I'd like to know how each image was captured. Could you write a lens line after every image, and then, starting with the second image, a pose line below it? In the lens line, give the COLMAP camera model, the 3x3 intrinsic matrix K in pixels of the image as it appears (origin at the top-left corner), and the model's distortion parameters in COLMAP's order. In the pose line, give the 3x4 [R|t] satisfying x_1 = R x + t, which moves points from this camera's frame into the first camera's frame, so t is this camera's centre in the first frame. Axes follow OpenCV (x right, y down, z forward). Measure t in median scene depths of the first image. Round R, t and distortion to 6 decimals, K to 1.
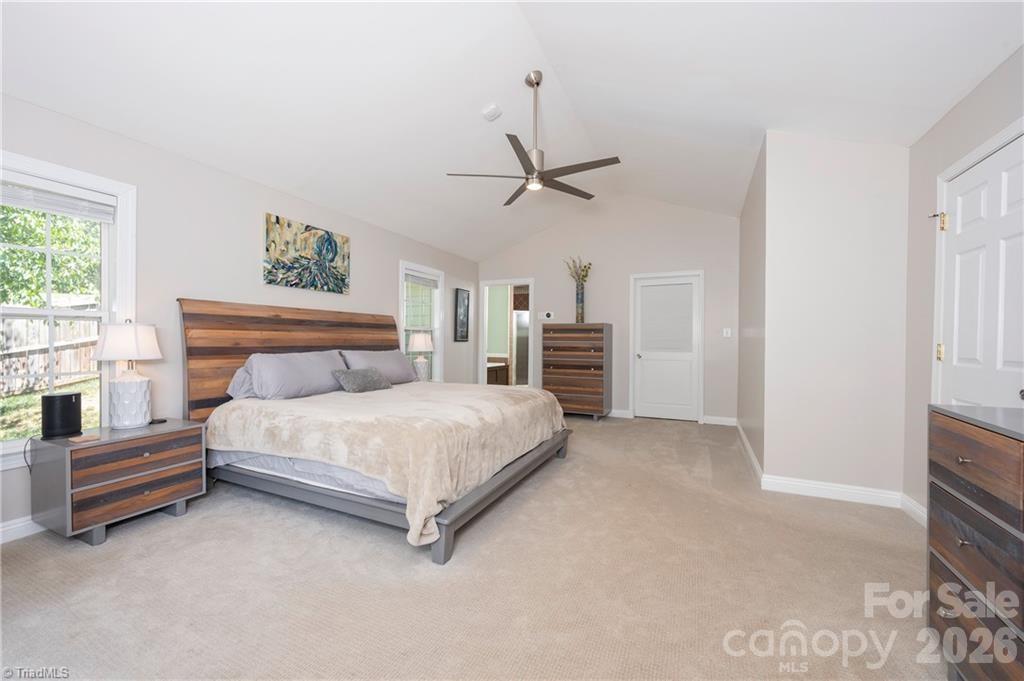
lens RADIAL K [[402.4, 0, 514.1], [0, 402.4, 340.2], [0, 0, 1]] dist [-0.000759, -0.000012]
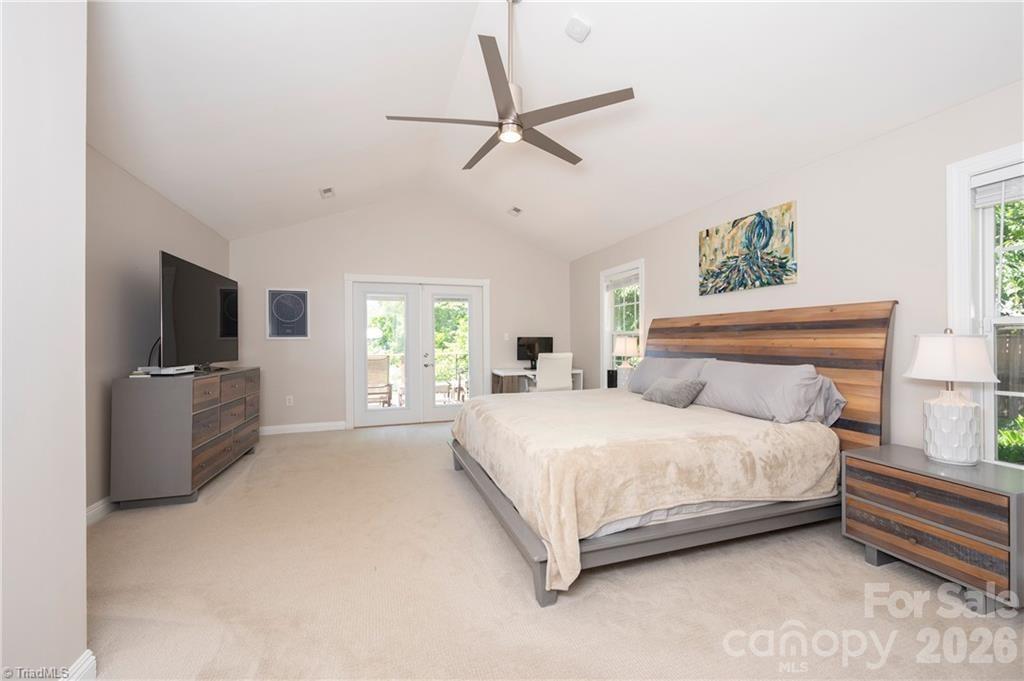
lens RADIAL K [[402.4, 0, 514.1], [0, 402.4, 340.2], [0, 0, 1]] dist [-0.000759, -0.000012]
pose [[-0.728853, -0.020008, -0.684378, 0.476161], [-0.019304, 0.999776, -0.008670, 0.000800], [0.684398, 0.006892, -0.729076, 1.361425]]
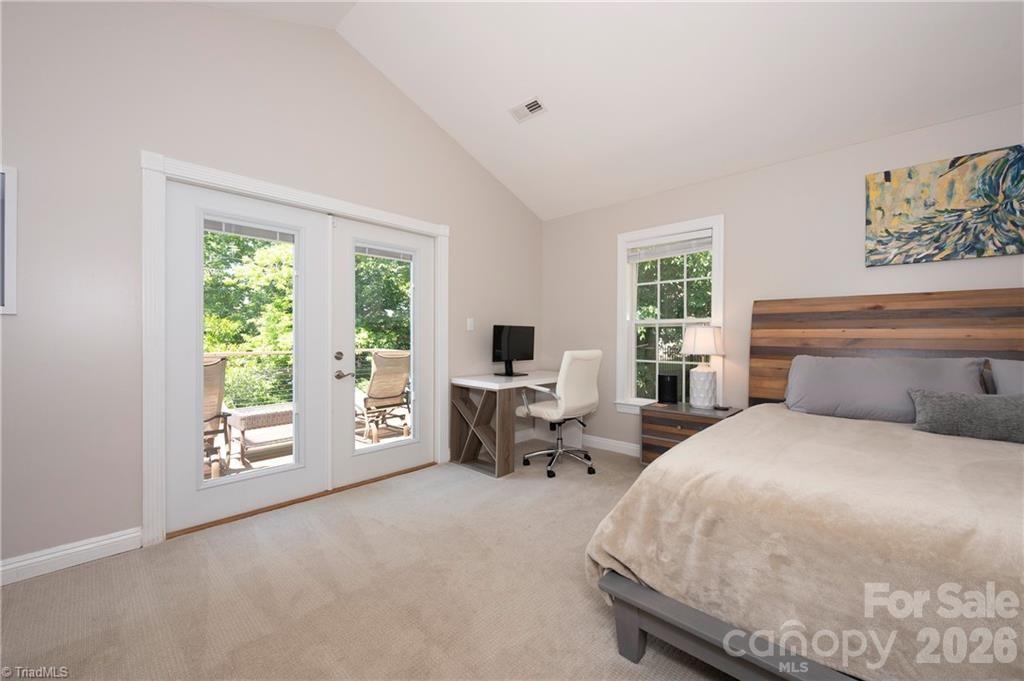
lens RADIAL K [[402.4, 0, 514.1], [0, 402.4, 340.2], [0, 0, 1]] dist [-0.000759, -0.000012]
pose [[-0.317539, -0.016528, -0.948101, 0.300050], [-0.023774, 0.999673, -0.009464, 0.020282], [0.947947, 0.019535, -0.317828, 0.569797]]
